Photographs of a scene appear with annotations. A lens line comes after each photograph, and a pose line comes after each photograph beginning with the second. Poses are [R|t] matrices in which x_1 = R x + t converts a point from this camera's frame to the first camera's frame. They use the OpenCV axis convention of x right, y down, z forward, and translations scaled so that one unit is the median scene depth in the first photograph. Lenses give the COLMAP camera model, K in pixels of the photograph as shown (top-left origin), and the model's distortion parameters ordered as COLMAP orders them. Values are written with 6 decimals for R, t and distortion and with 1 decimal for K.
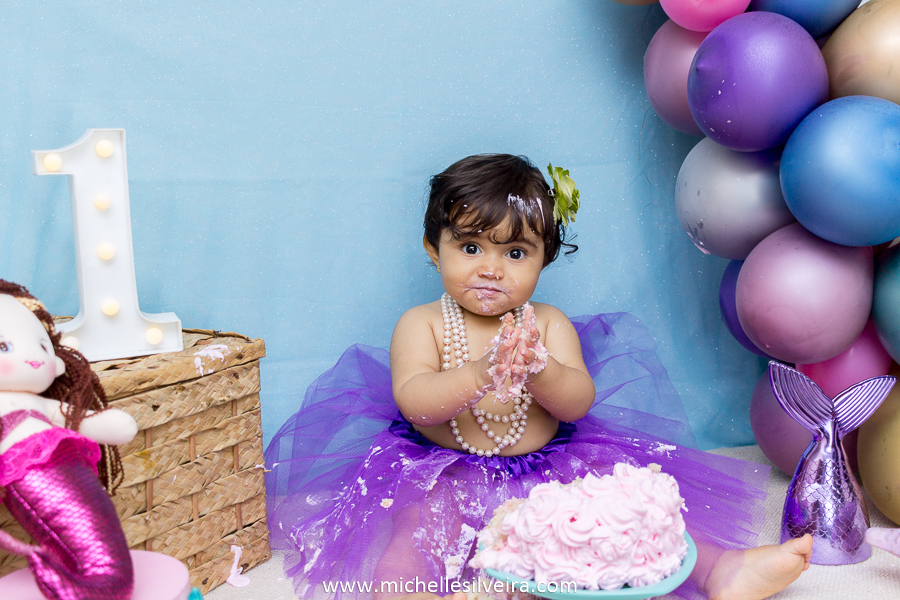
lens RADIAL K [[446.5, 0, 443.8], [0, 446.5, 298.0], [0, 0, 1]] dist [0.001808, -0.000208]
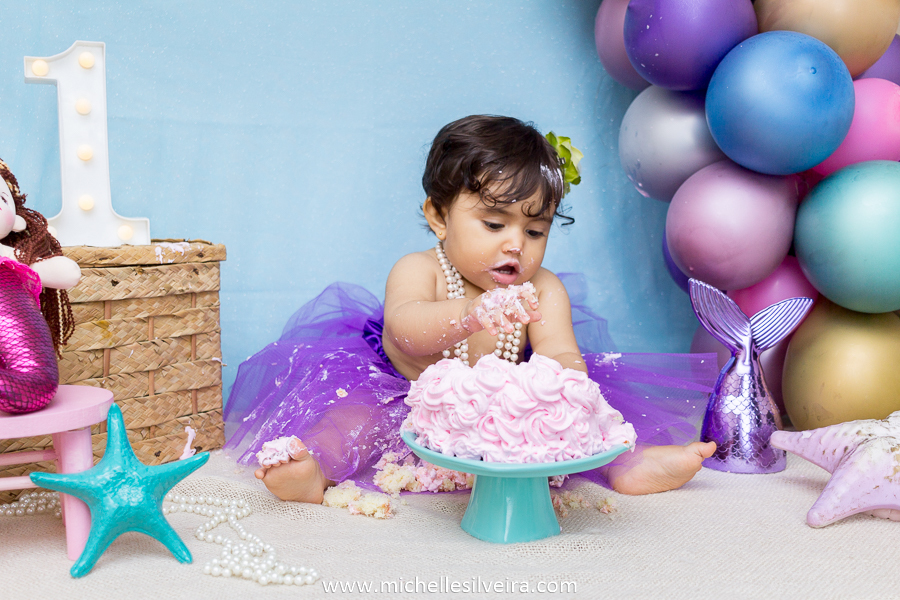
lens RADIAL K [[412.1, 0, 439.0], [0, 412.1, 301.9], [0, 0, 1]] dist [0.001504, -0.000099]
pose [[0.998844, 0.035784, -0.032085, 0.177602], [-0.036353, 0.999189, -0.017336, 0.254034], [0.031439, 0.018482, 0.999335, -0.000036]]
